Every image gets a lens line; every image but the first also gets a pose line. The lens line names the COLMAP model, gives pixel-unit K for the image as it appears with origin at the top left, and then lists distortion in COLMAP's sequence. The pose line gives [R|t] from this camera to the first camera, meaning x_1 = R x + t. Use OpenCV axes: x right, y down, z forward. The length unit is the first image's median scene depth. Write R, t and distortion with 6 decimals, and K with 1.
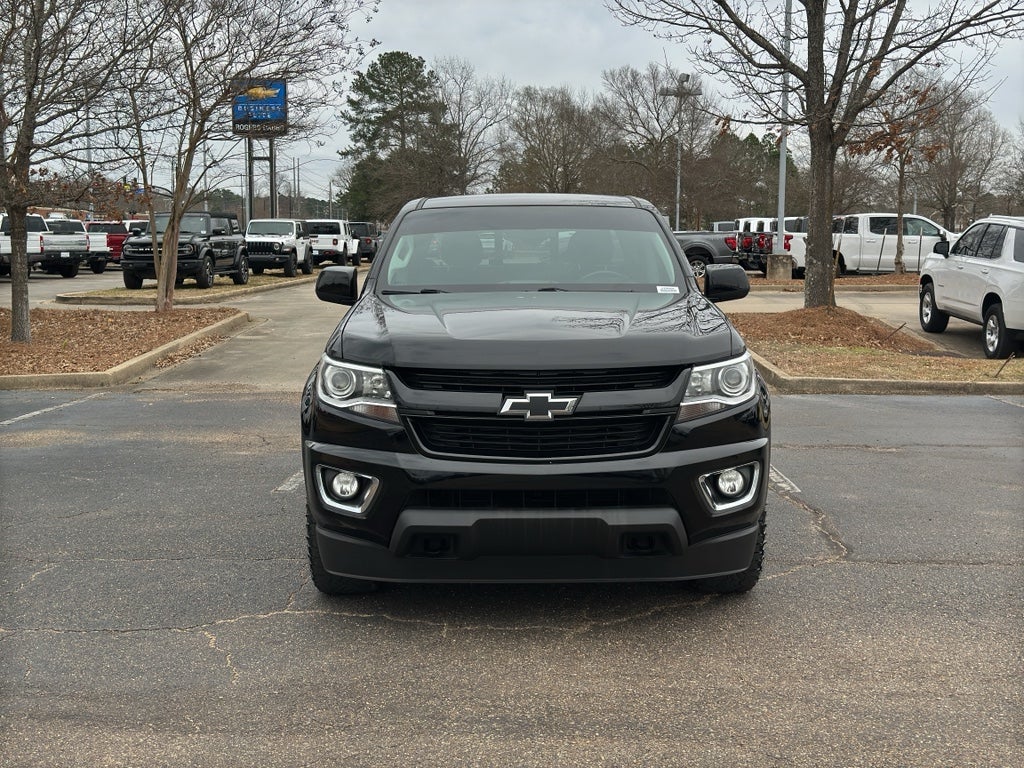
lens RADIAL K [[1291.6, 0, 537.6], [0, 1291.6, 386.3], [0, 0, 1]] dist [0.212393, -0.551196]
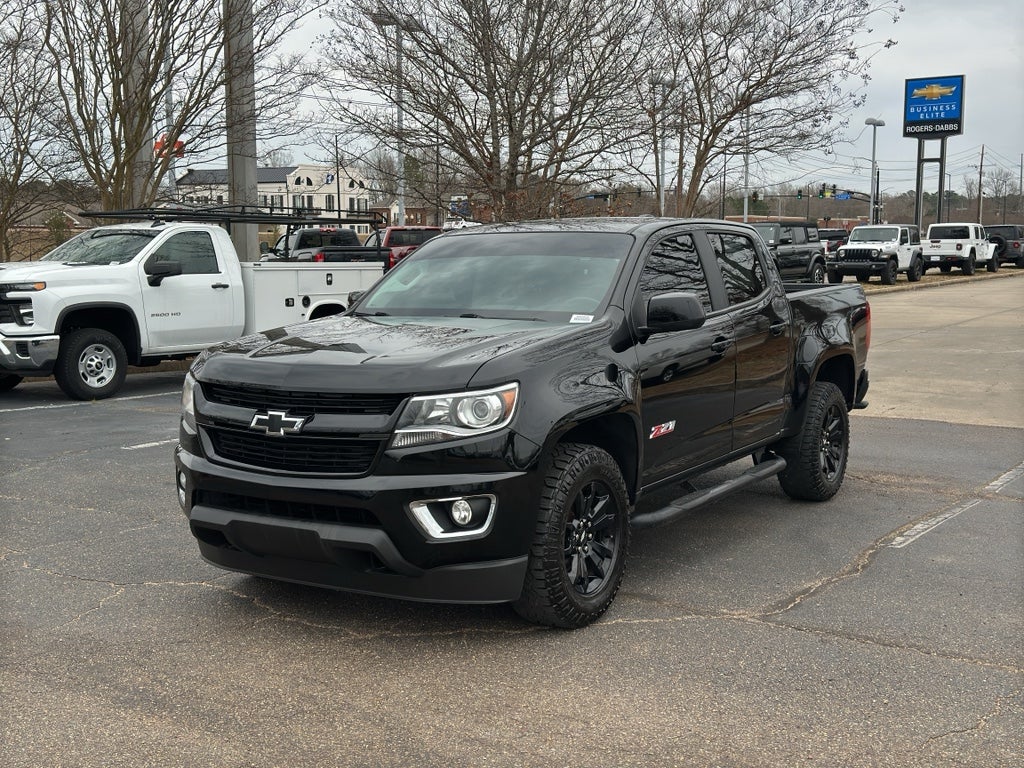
lens RADIAL K [[1304.6, 0, 512.0], [0, 1304.6, 384.0], [0, 0, 1]] dist [0.127263, -0.028664]
pose [[0.837780, 0.054806, -0.543250, 0.243385], [-0.057155, 0.998286, 0.012570, -0.013721], [0.543008, 0.020519, 0.839477, 0.053835]]
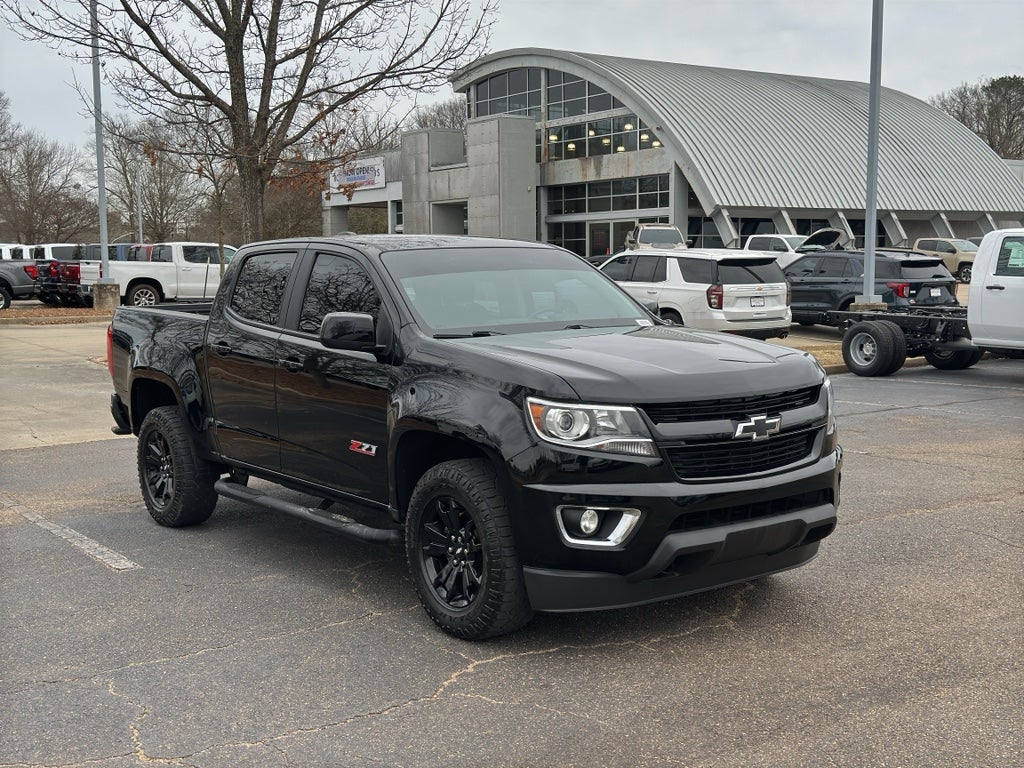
lens RADIAL K [[1291.6, 0, 537.6], [0, 1291.6, 386.3], [0, 0, 1]] dist [0.212393, -0.551196]
pose [[0.782701, -0.066999, 0.618781, -0.270710], [0.078199, 0.996897, 0.009025, -0.014745], [-0.617466, 0.041324, 0.785512, 0.068072]]
